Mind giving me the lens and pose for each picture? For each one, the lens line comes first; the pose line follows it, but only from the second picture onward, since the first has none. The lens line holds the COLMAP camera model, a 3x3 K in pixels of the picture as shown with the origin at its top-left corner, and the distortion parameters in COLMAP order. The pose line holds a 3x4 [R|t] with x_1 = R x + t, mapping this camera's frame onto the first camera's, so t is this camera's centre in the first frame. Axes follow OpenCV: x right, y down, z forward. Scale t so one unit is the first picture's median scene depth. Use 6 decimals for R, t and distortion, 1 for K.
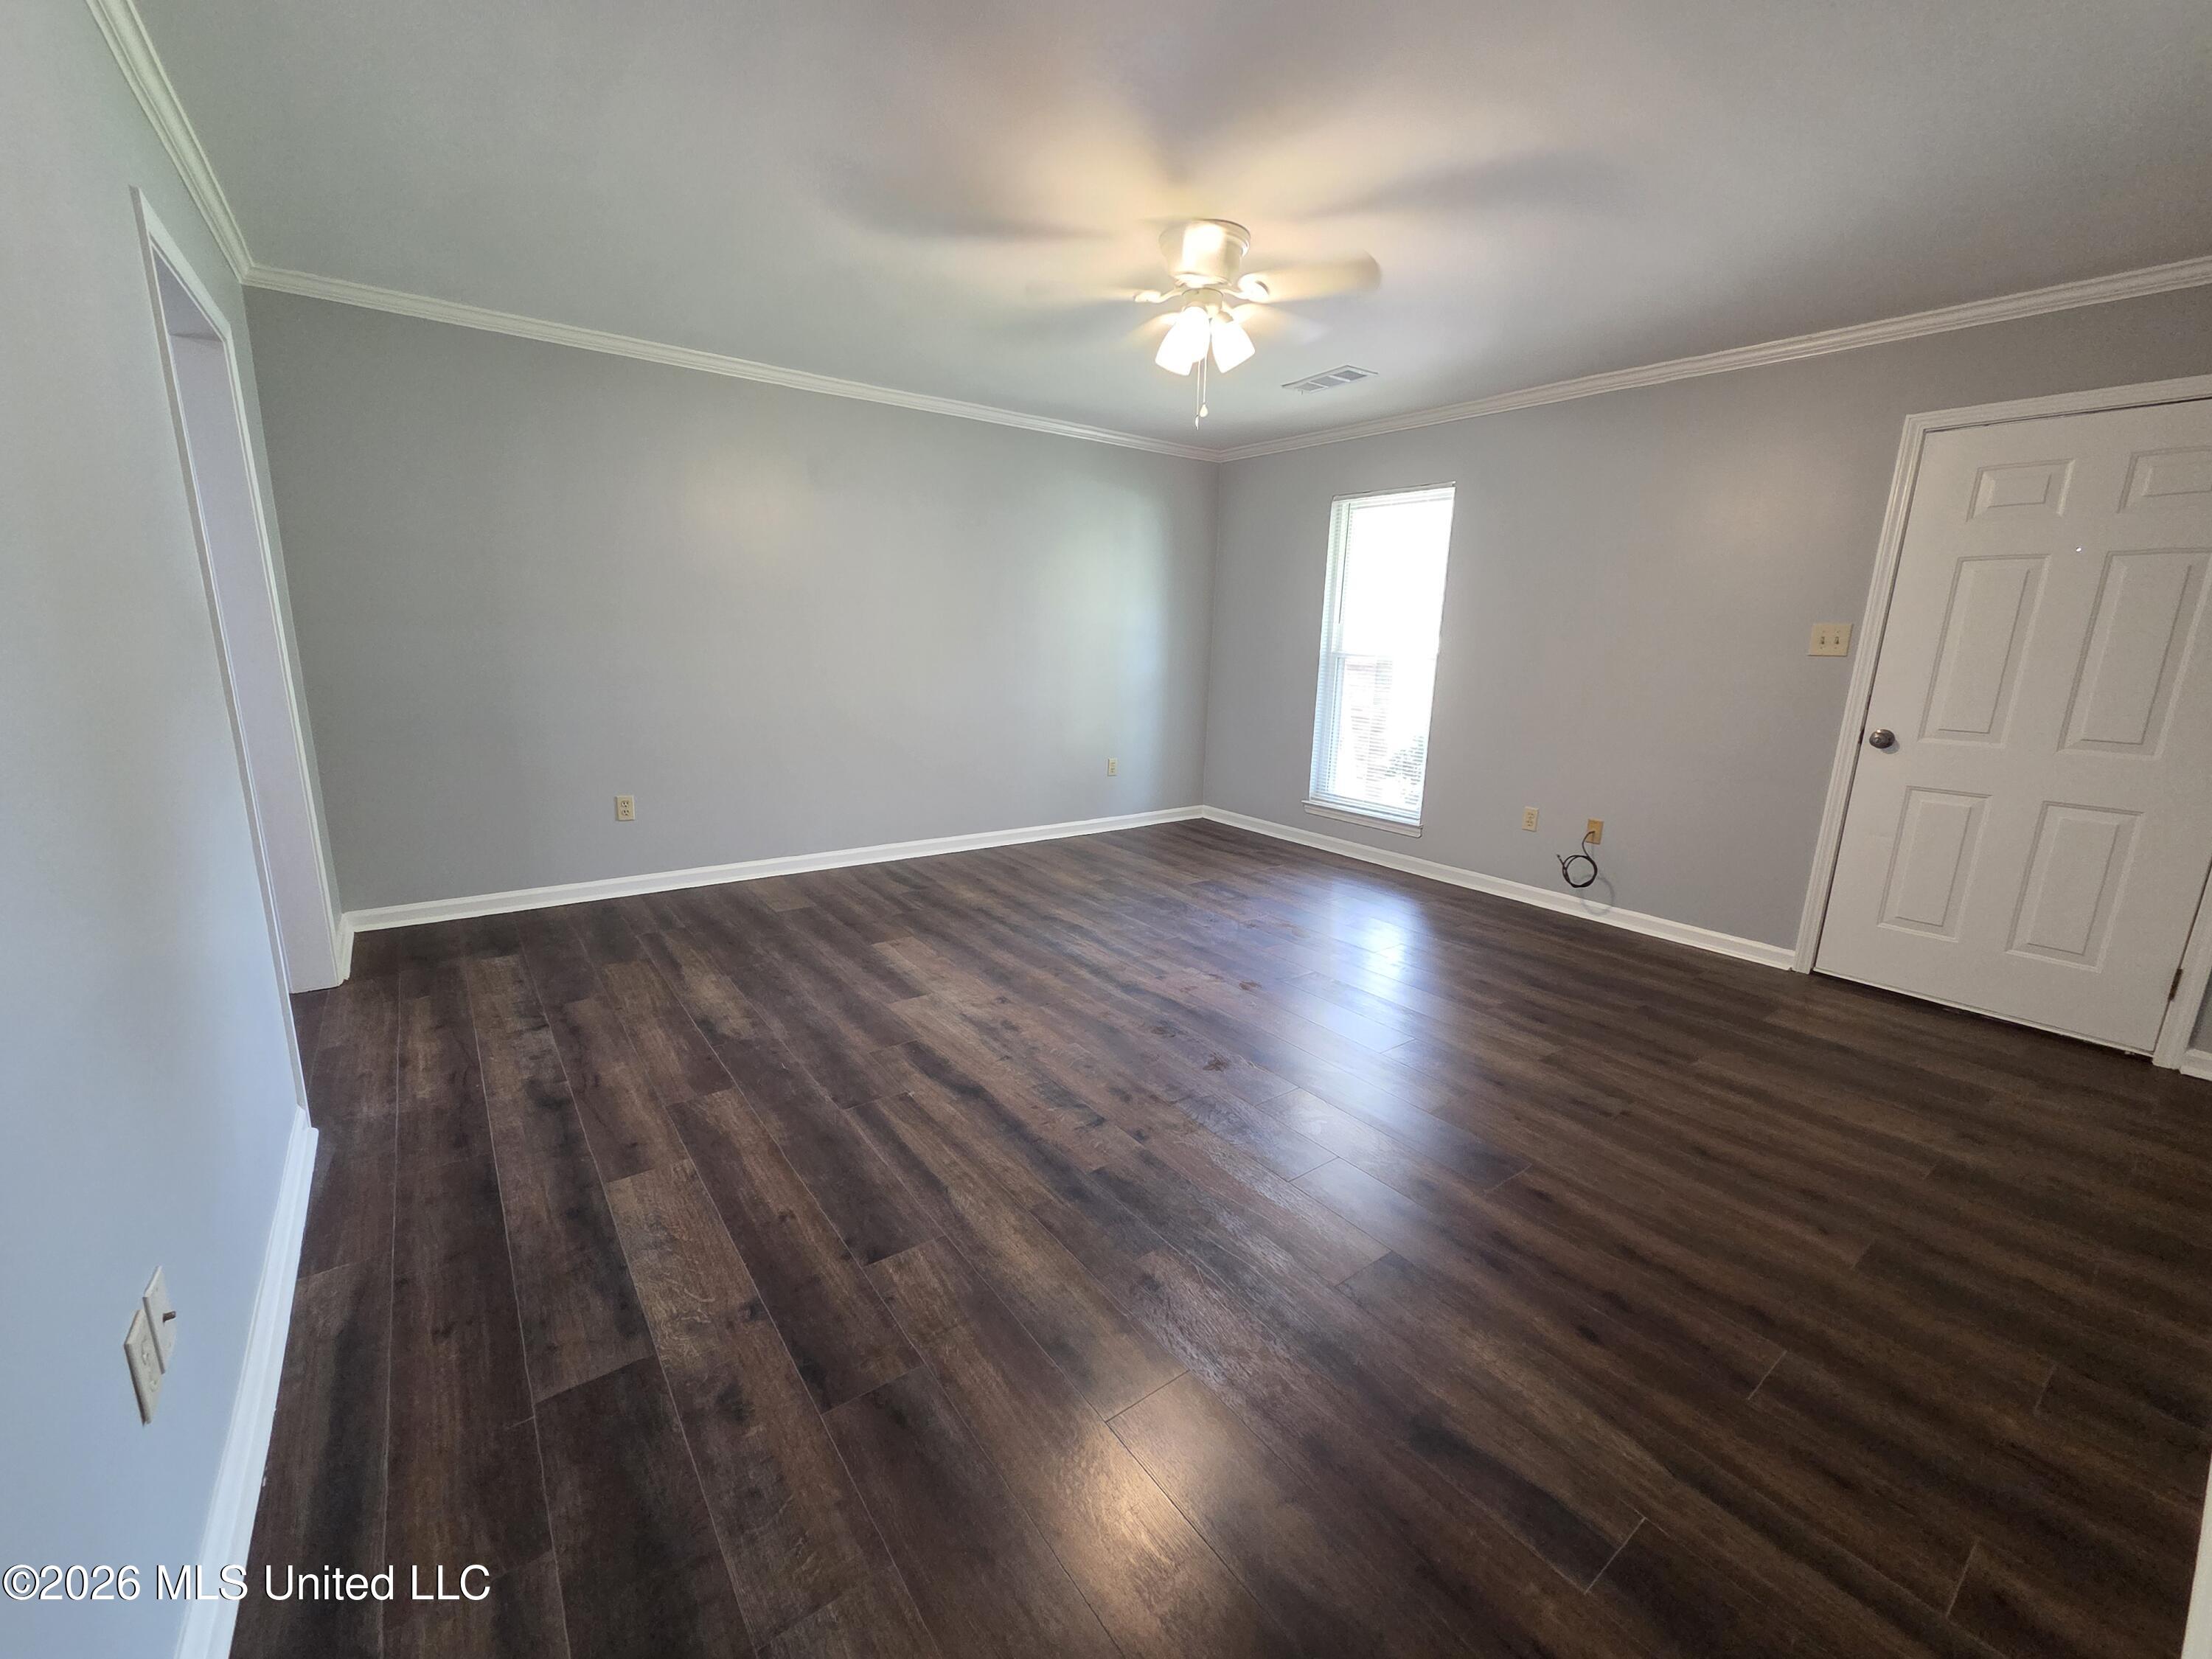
lens RADIAL K [[906.5, 0, 1111.3], [0, 906.5, 833.1], [0, 0, 1]] dist [0.007313, 0.000147]
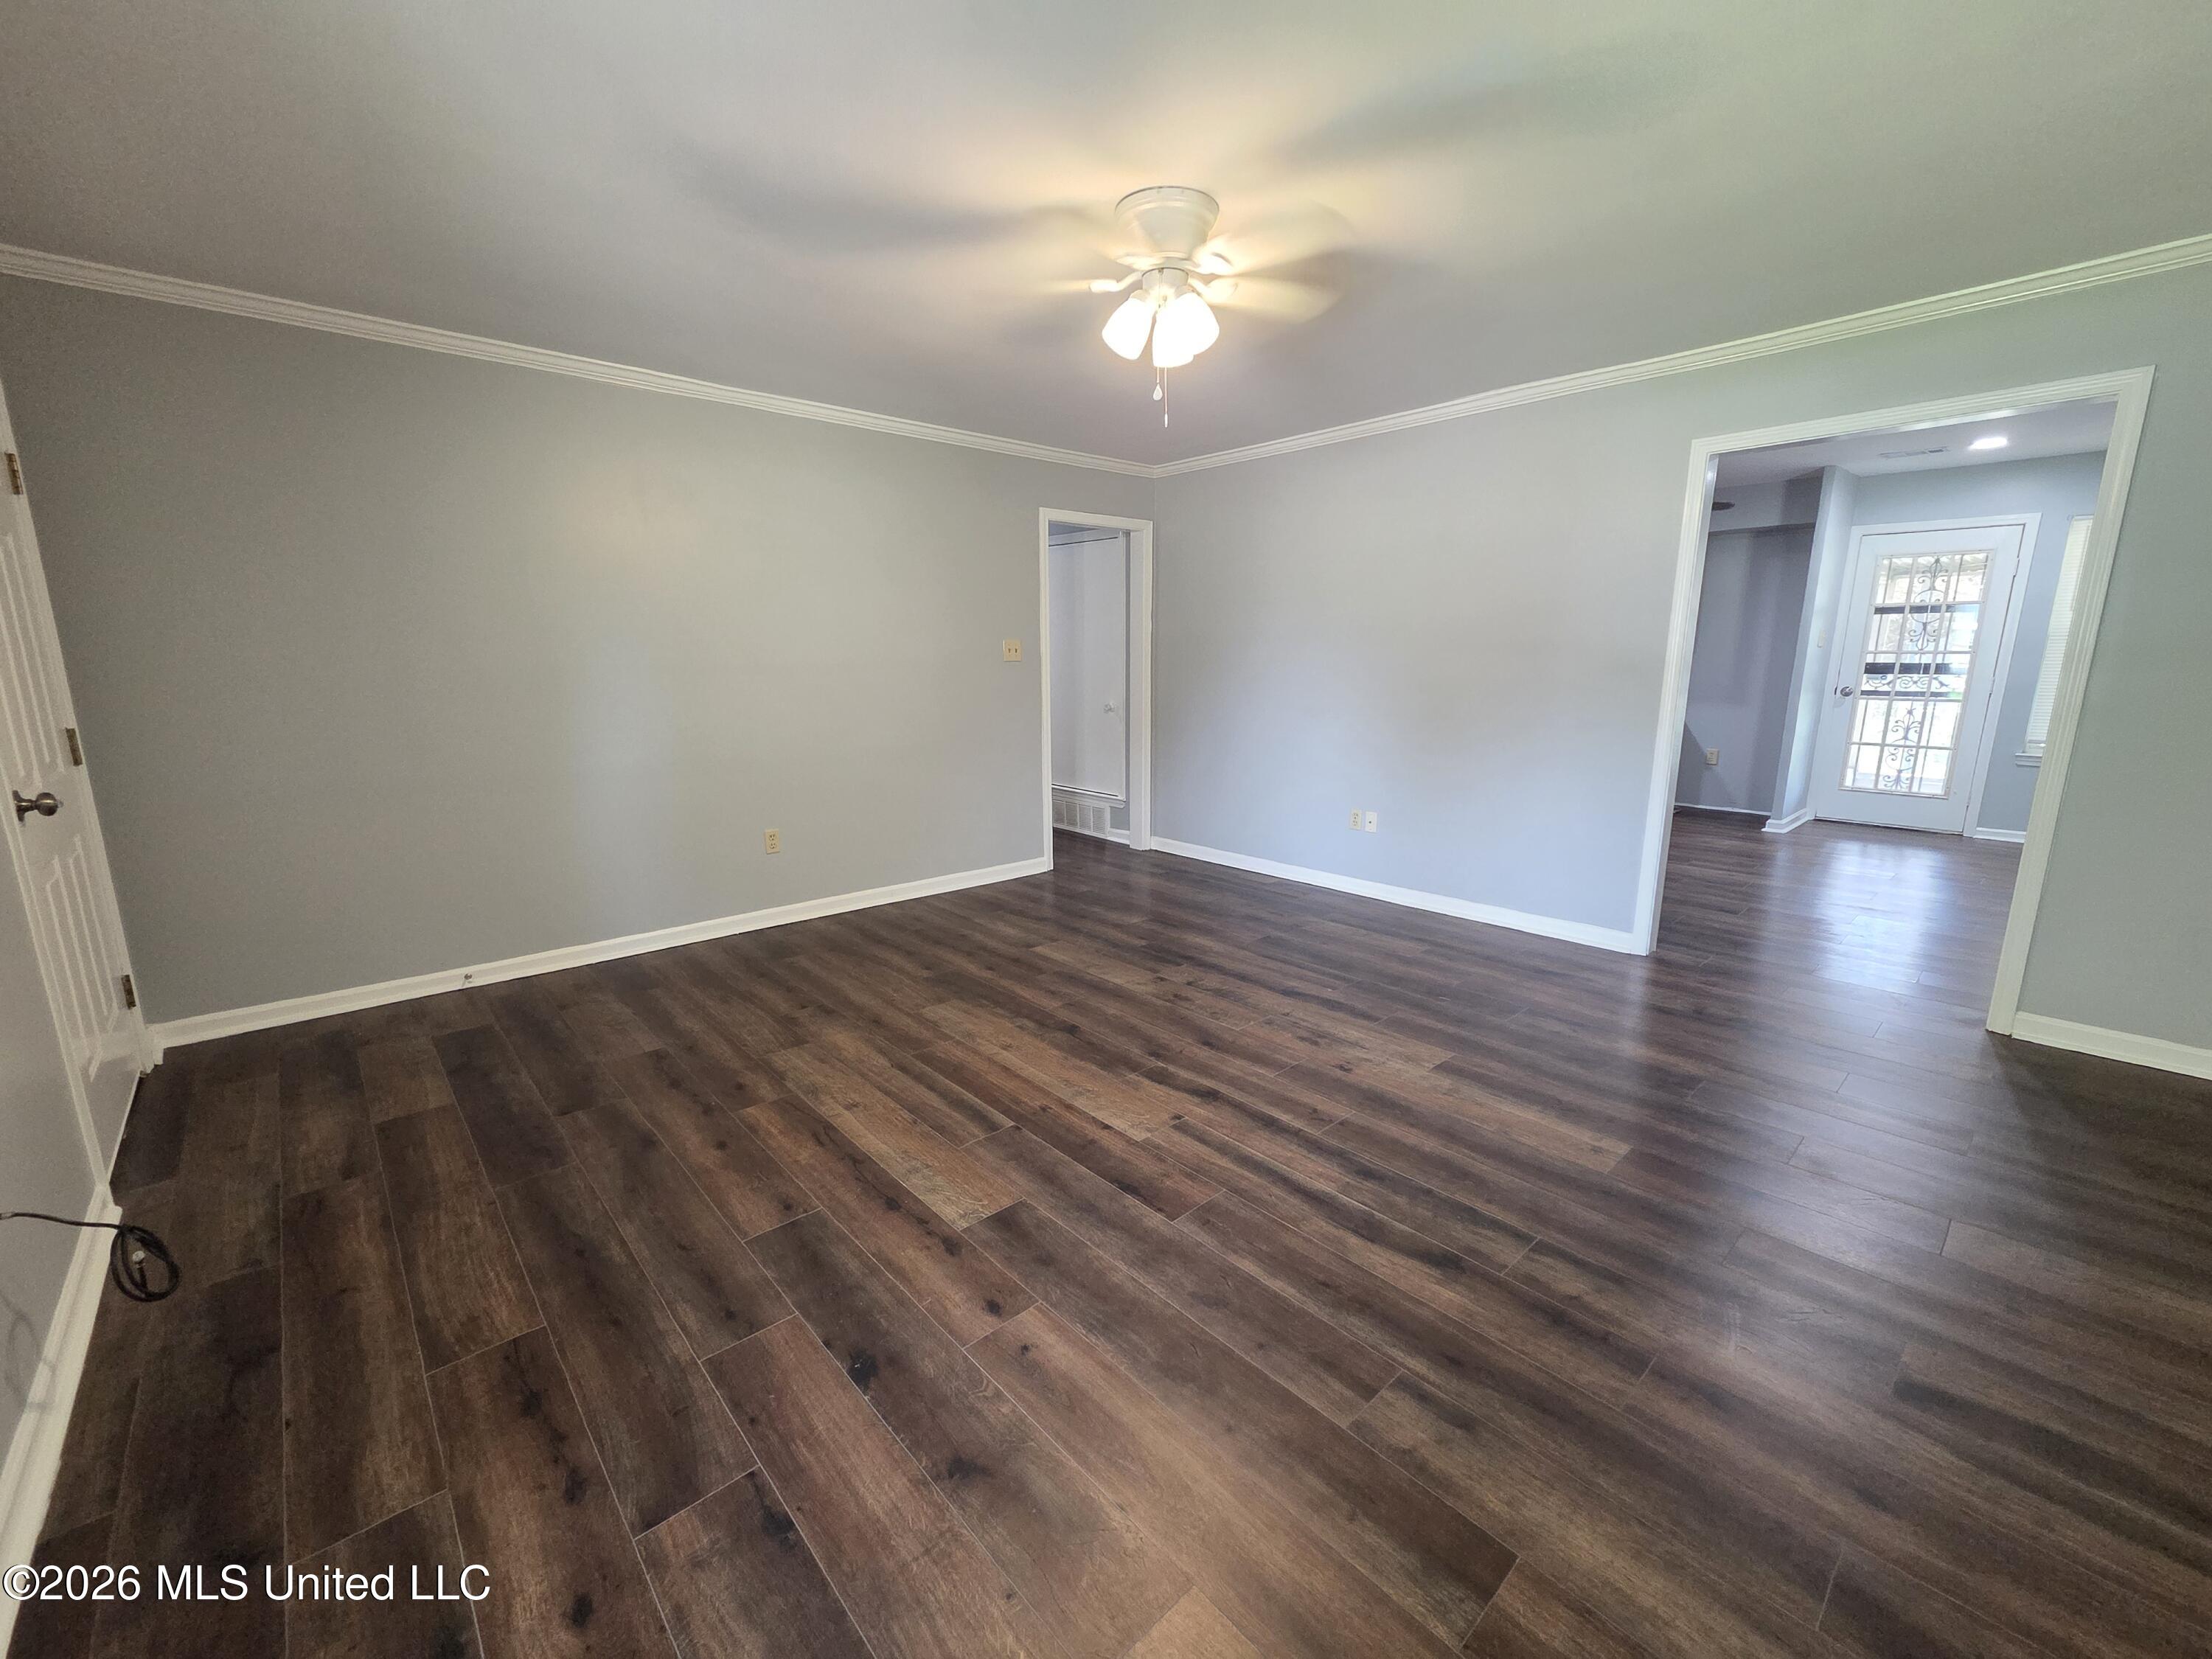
lens RADIAL K [[906.5, 0, 1111.3], [0, 906.5, 833.1], [0, 0, 1]] dist [0.007313, 0.000147]
pose [[-0.995487, -0.003038, -0.094846, 0.203333], [-0.041584, 0.912378, 0.407232, -0.400675], [0.085299, 0.409338, -0.908387, 1.772989]]
